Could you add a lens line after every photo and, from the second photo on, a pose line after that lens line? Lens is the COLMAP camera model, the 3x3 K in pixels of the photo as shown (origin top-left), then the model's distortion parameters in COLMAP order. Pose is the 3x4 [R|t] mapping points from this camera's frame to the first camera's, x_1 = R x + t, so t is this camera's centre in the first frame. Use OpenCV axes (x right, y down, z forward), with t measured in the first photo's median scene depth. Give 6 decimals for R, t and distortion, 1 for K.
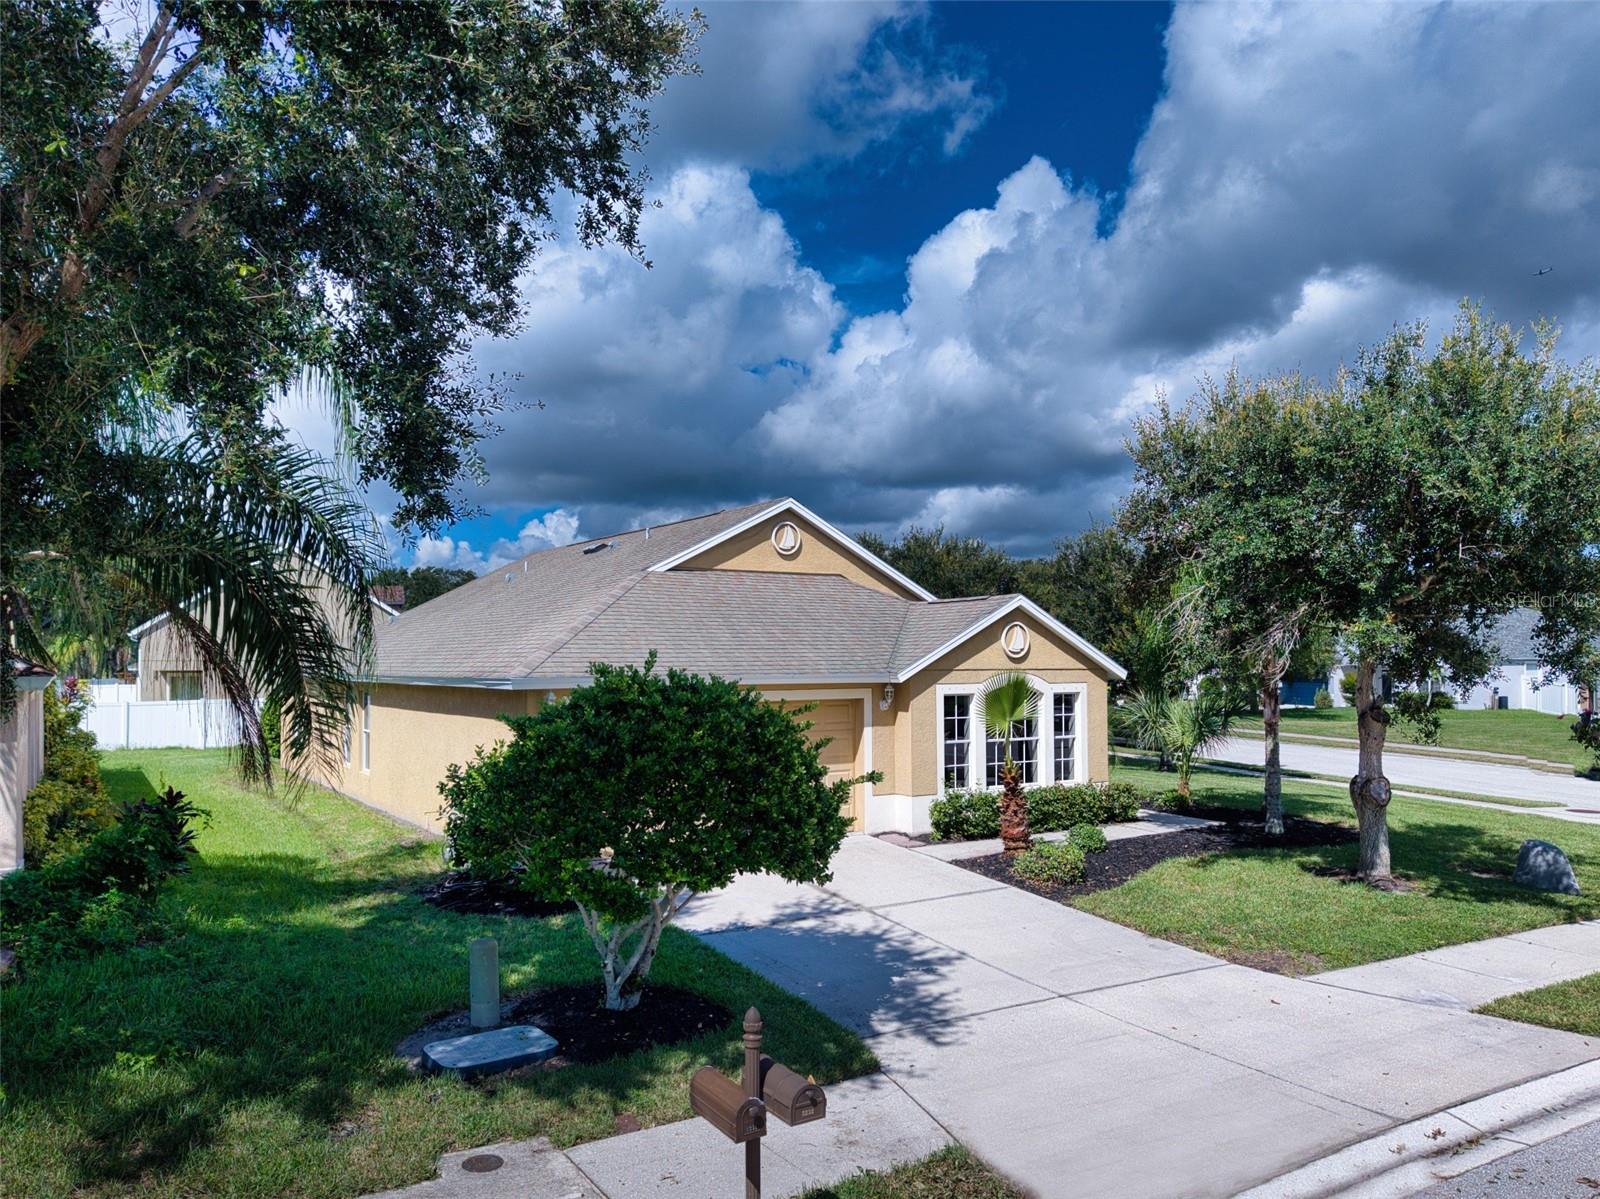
lens RADIAL K [[1144.4, 0, 814.8], [0, 1144.4, 607.0], [0, 0, 1]] dist [0.003900, -0.014800]
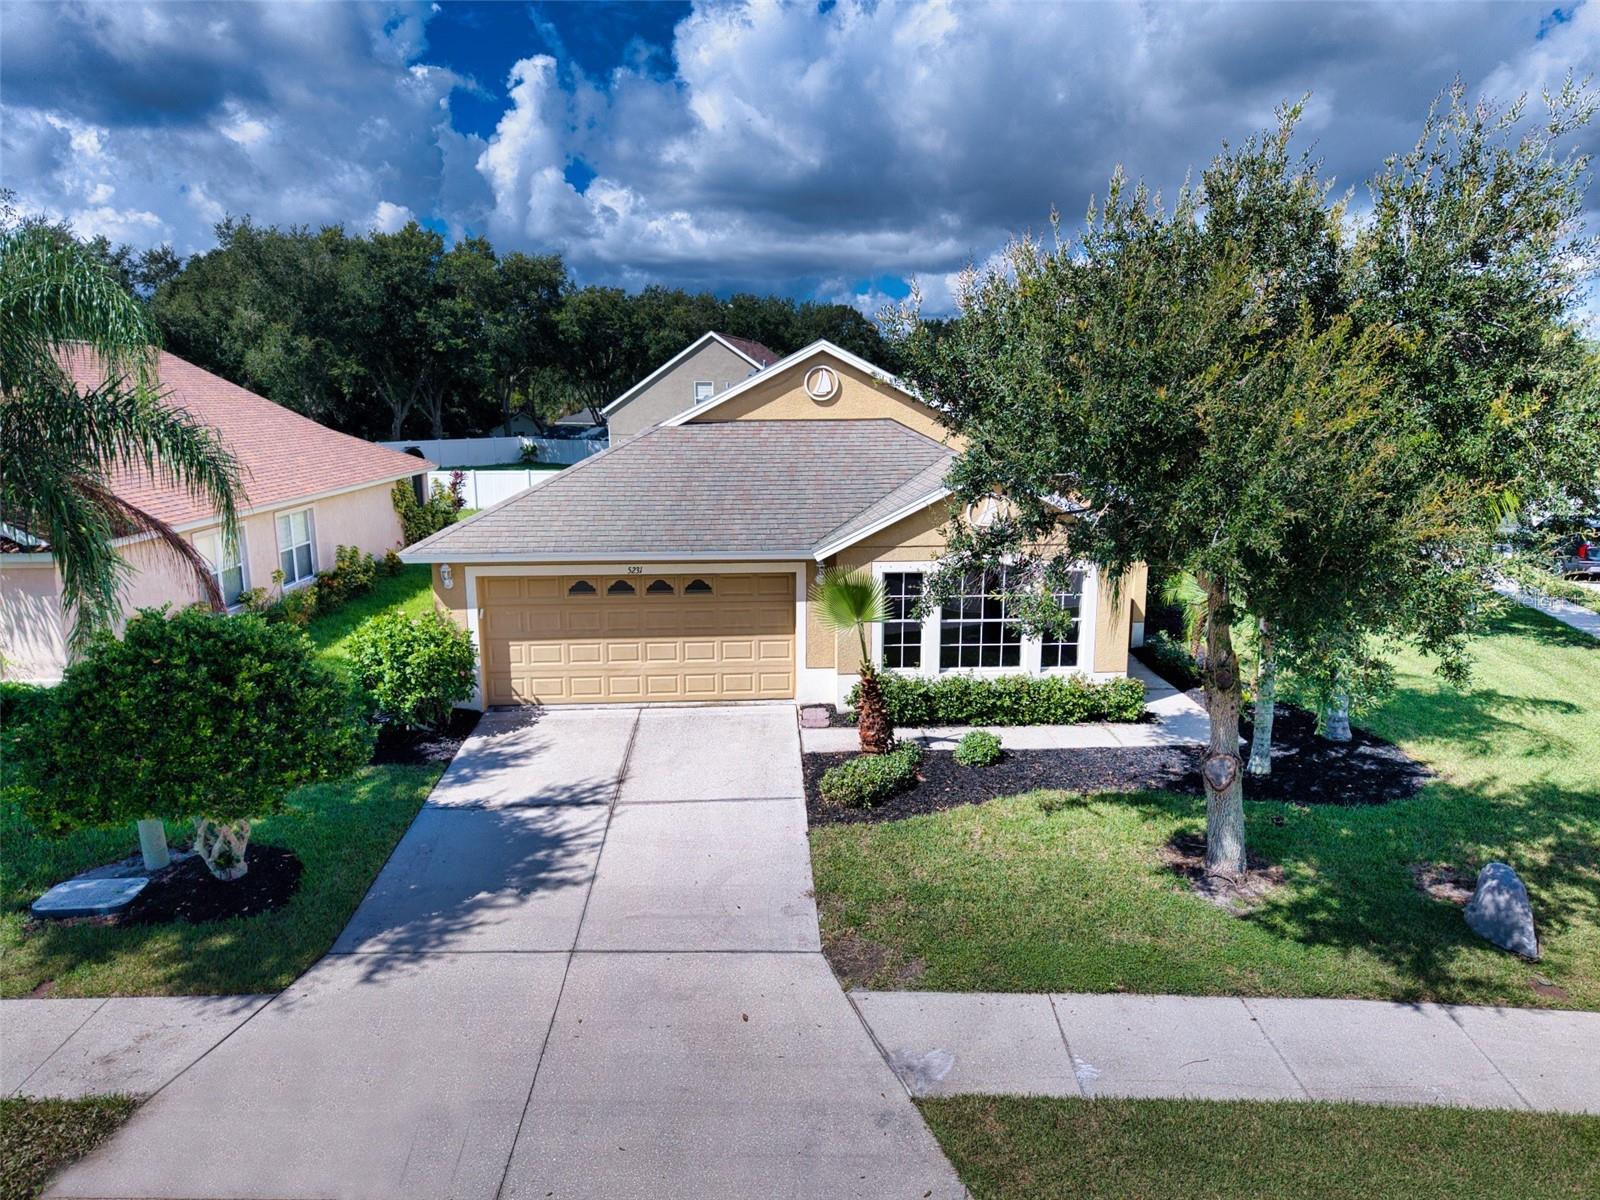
lens RADIAL K [[1082.7, 0, 804.2], [0, 1082.7, 612.1], [0, 0, 1]] dist [0.010946, -0.016015]
pose [[0.861880, 0.107402, -0.495609, 0.781463], [0.021302, 0.968785, 0.246986, -0.177464], [0.506665, -0.223430, 0.832688, 0.335452]]
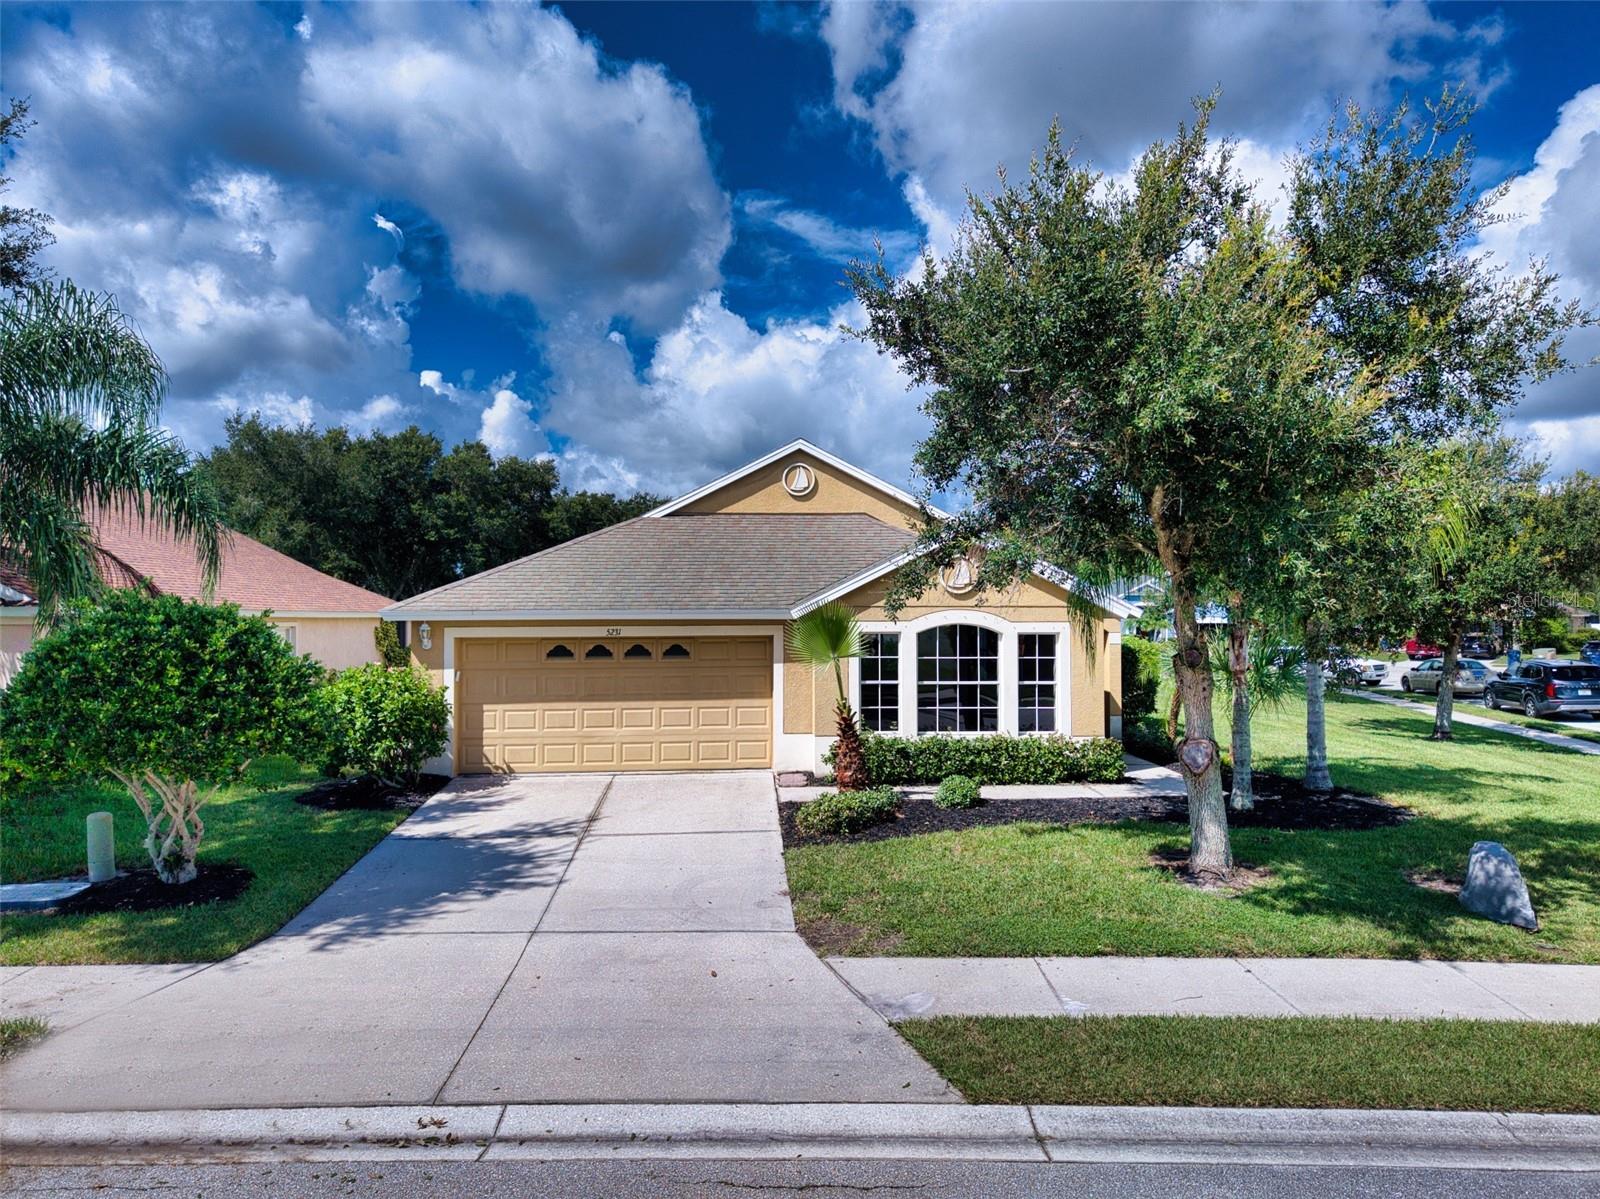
lens RADIAL K [[1082.7, 0, 807.1], [0, 1082.7, 604.2], [0, 0, 1]] dist [0.010946, -0.016015]
pose [[0.871025, -0.001159, -0.491238, 0.808459], [0.021023, 0.999169, 0.034920, 0.030999], [0.490789, -0.040744, 0.870325, 0.296059]]
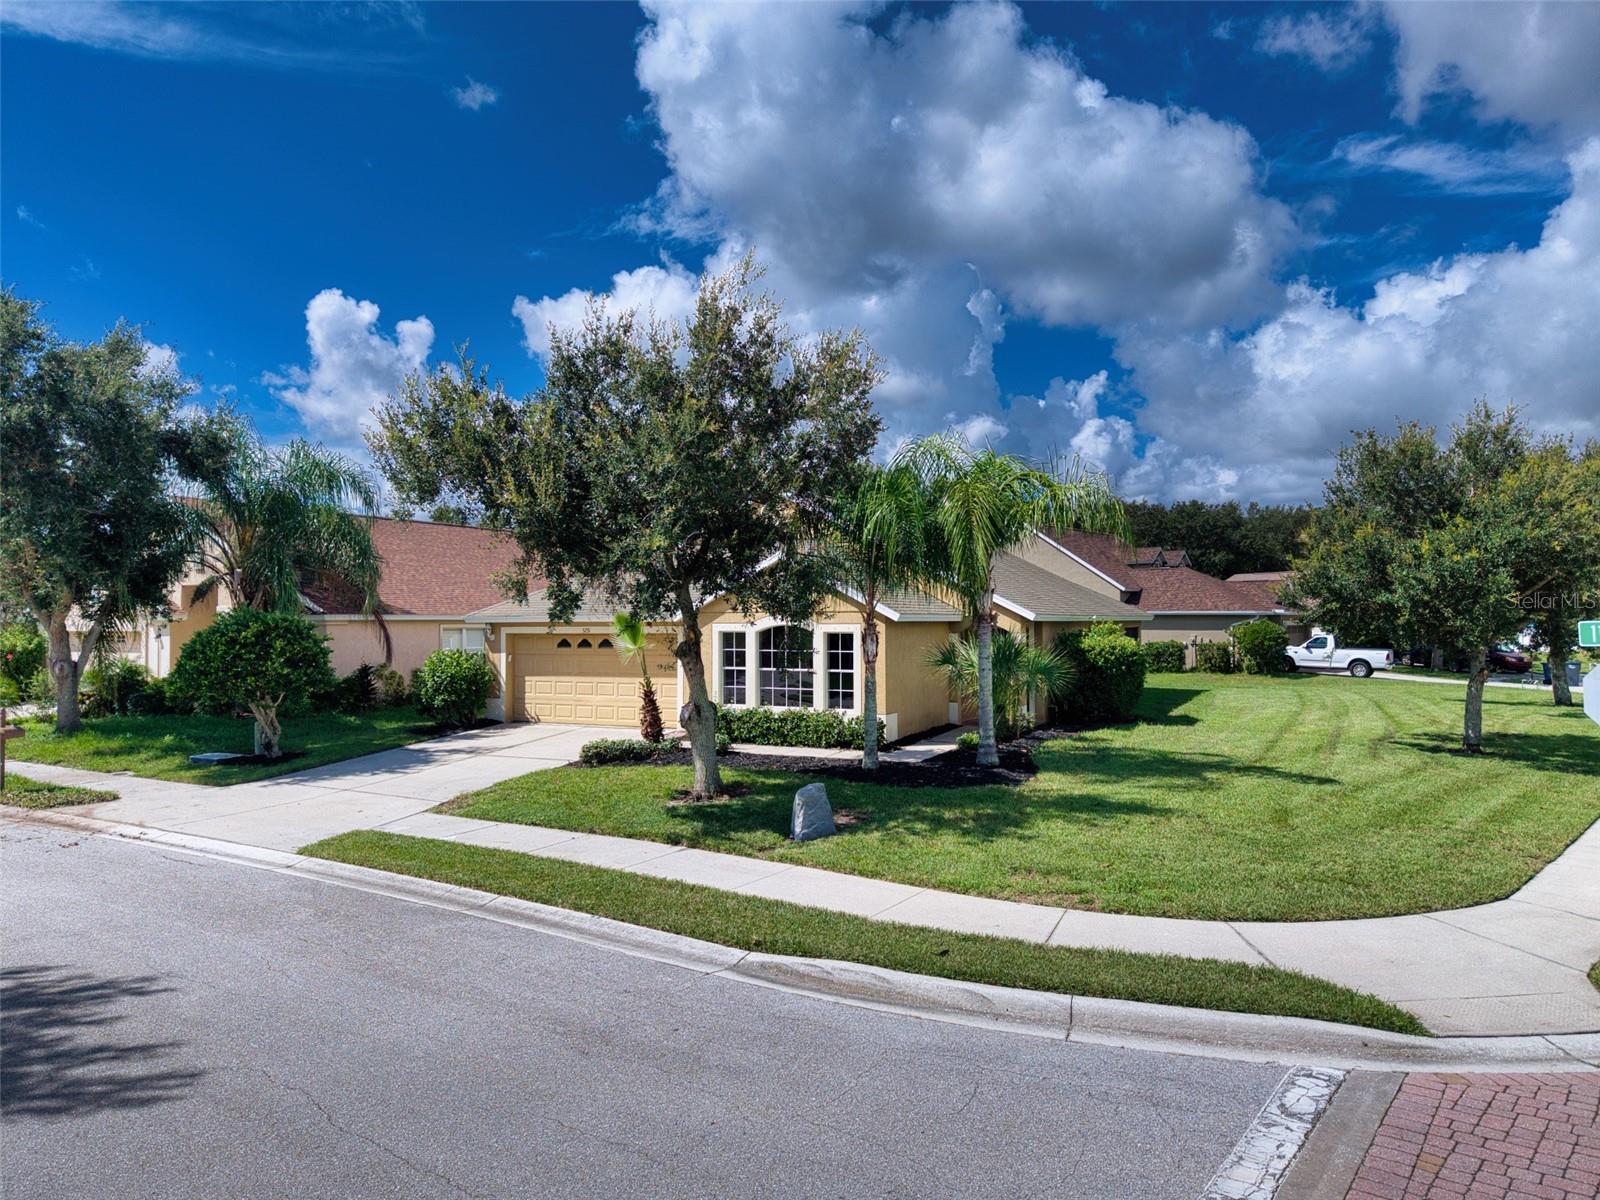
lens RADIAL K [[1082.7, 0, 801.9], [0, 1082.7, 606.7], [0, 0, 1]] dist [0.010946, -0.016015]
pose [[0.480162, -0.004198, -0.877170, 1.947034], [0.048193, 0.998604, 0.021602, 0.040070], [0.875855, -0.052646, 0.479694, 0.761669]]
